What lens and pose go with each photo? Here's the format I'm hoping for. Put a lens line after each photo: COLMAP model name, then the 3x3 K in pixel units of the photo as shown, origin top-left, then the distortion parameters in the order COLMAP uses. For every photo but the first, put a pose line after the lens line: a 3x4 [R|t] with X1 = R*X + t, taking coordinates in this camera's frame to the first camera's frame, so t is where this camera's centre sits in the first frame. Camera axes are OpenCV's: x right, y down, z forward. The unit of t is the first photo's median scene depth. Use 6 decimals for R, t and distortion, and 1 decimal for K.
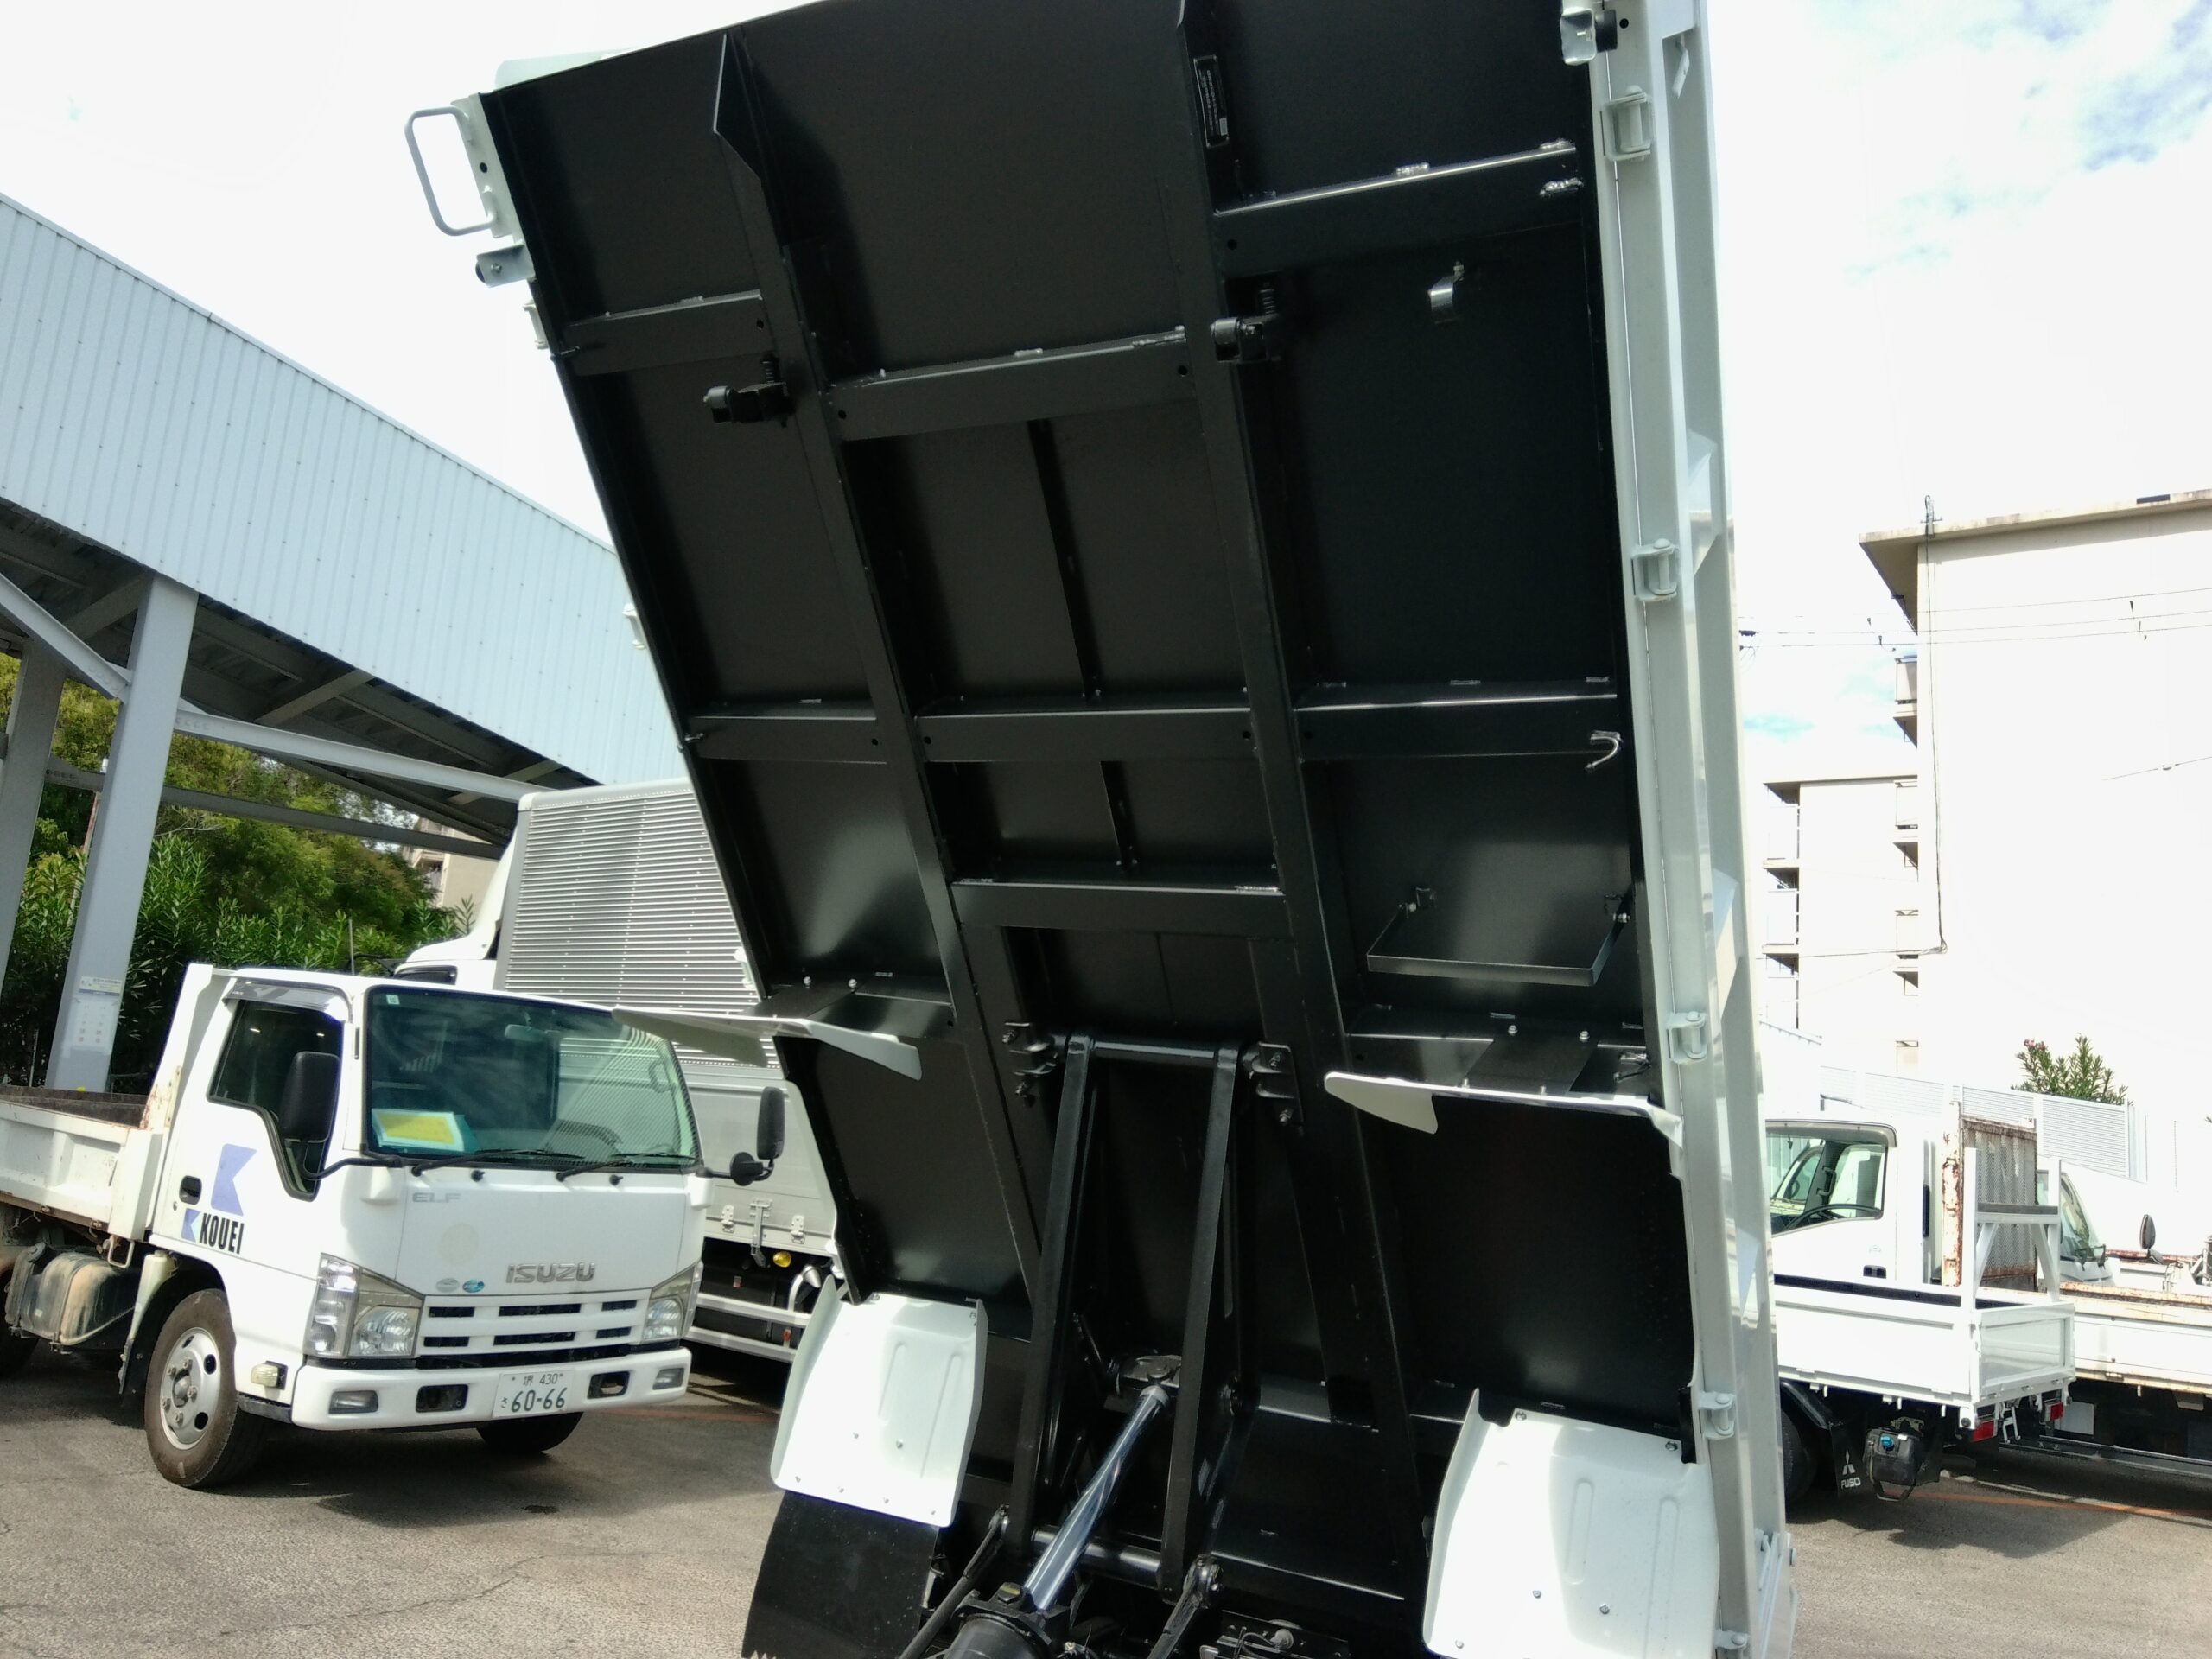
lens RADIAL K [[1696.3, 0, 1091.7], [0, 1696.3, 827.3], [0, 0, 1]] dist [0.101146, -0.145013]
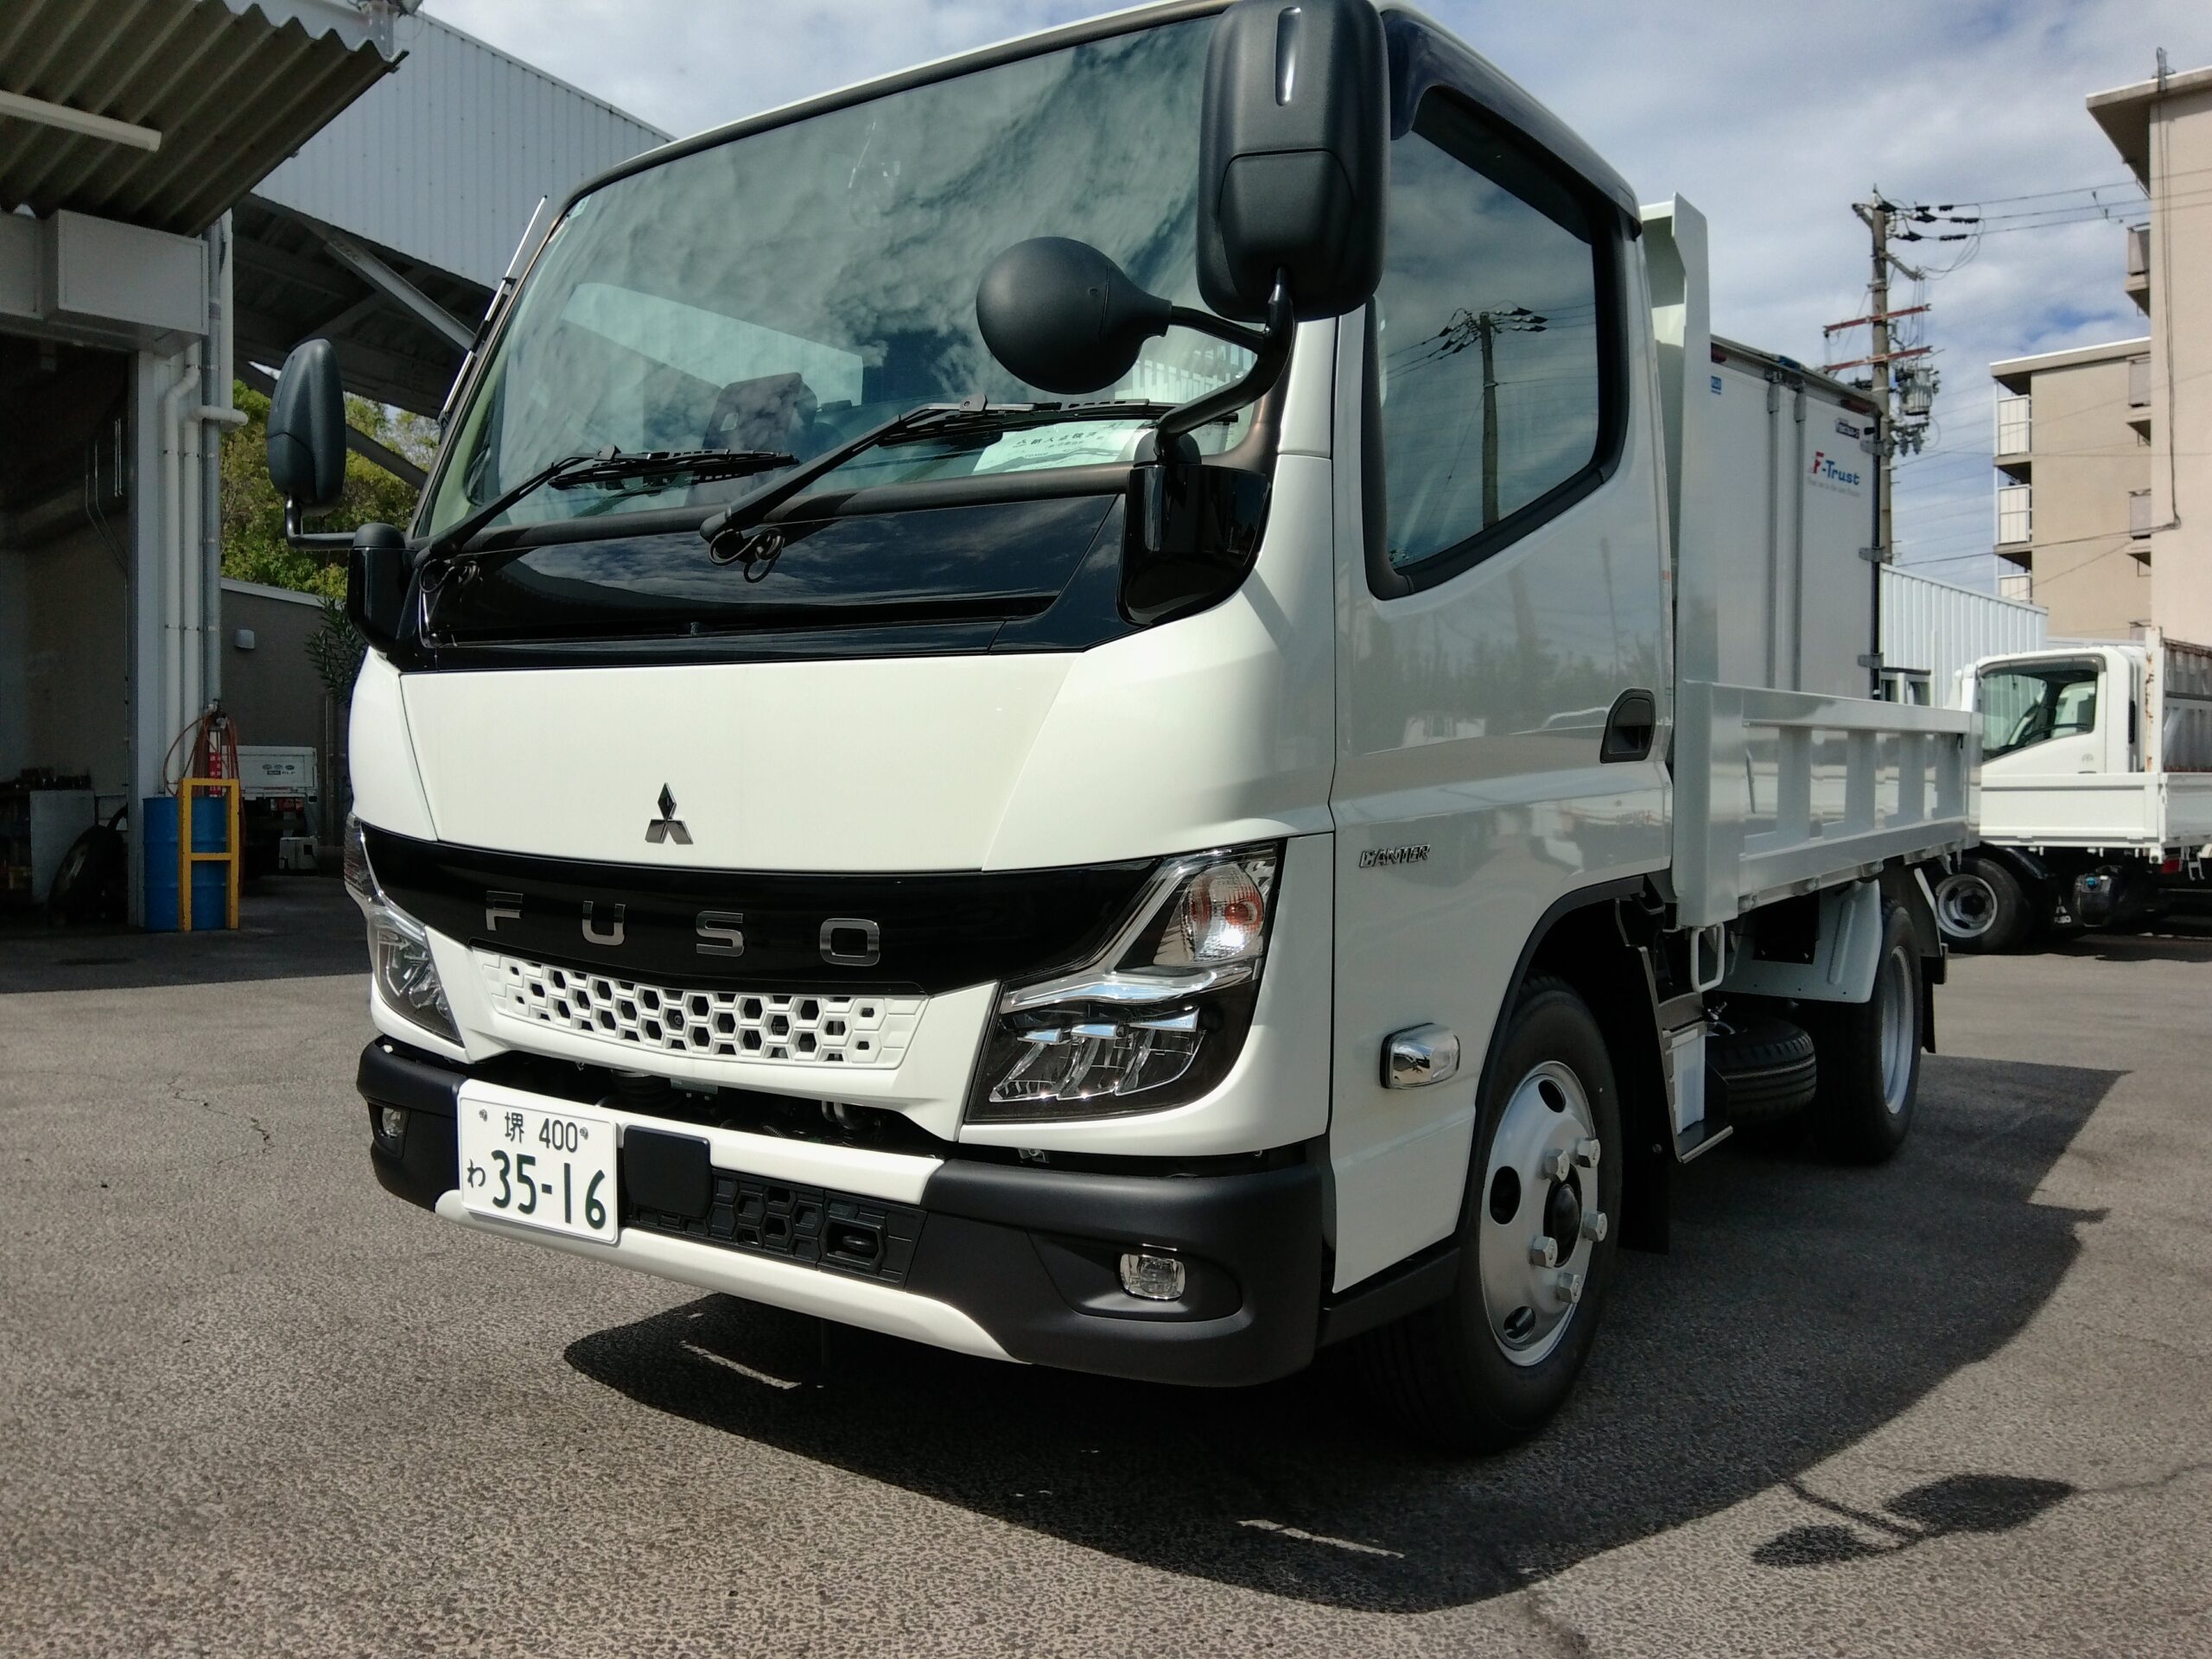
lens RADIAL K [[1732.1, 0, 1096.6], [0, 1732.1, 835.5], [0, 0, 1]] dist [0.111170, -0.153251]
pose [[0.990869, -0.084656, -0.104936, -0.168308], [0.102047, 0.979563, 0.173331, 0.026612], [0.088118, -0.182457, 0.979257, -0.443971]]
